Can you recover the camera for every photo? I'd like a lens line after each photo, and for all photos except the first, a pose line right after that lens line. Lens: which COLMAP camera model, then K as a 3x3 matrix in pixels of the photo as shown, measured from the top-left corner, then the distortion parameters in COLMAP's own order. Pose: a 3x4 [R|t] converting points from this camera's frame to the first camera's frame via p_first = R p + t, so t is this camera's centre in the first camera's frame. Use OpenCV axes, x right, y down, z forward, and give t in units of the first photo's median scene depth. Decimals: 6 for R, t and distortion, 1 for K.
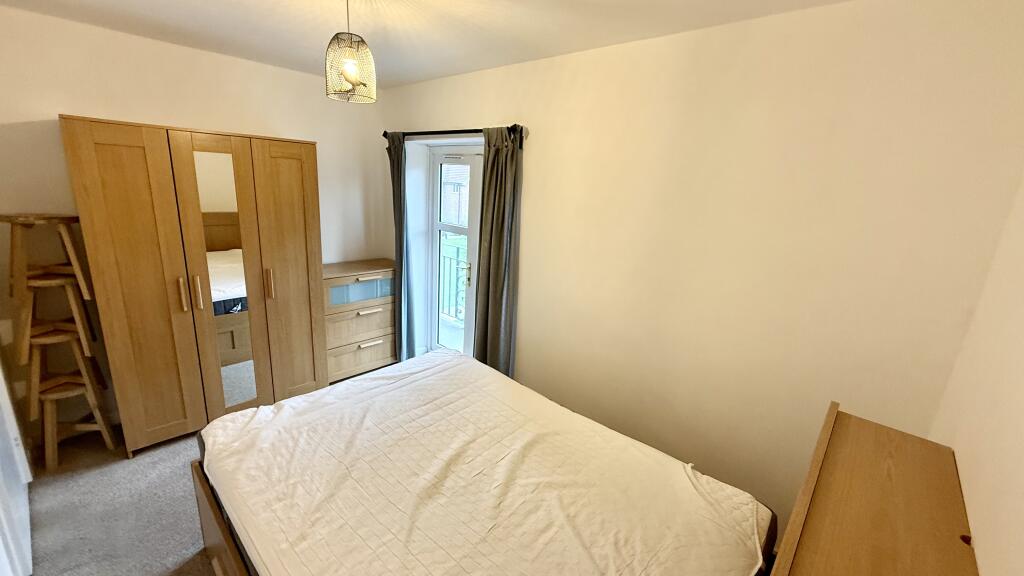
lens RADIAL K [[413.7, 0, 508.6], [0, 413.7, 289.8], [0, 0, 1]] dist [-0.000998, 0.000055]
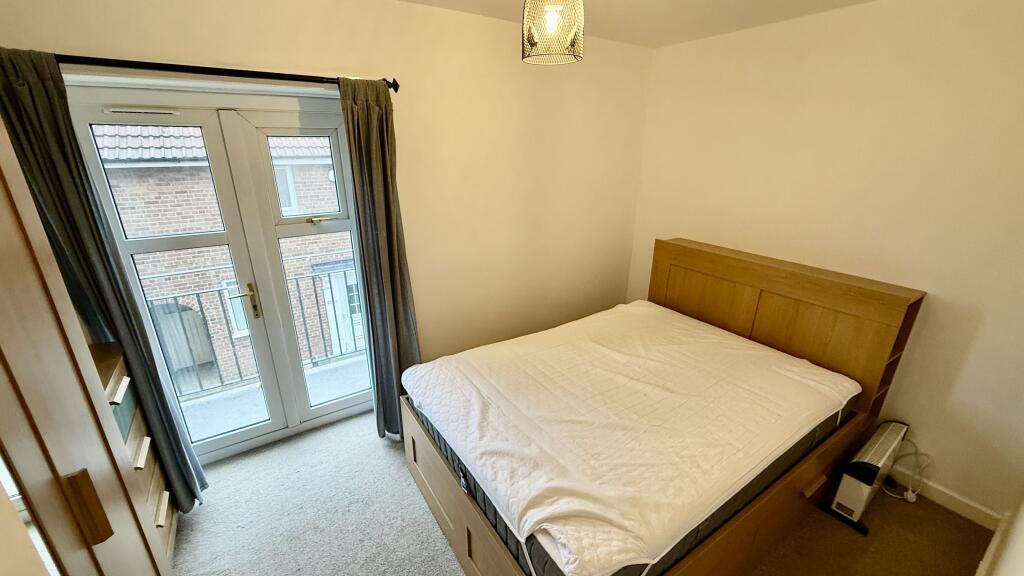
lens RADIAL K [[413.7, 0, 508.6], [0, 413.7, 289.8], [0, 0, 1]] dist [-0.000998, 0.000055]
pose [[0.228402, -0.390443, 0.891845, -0.961718], [0.253838, 0.908257, 0.332620, -0.272664], [-0.939893, 0.150413, 0.306557, 0.696686]]
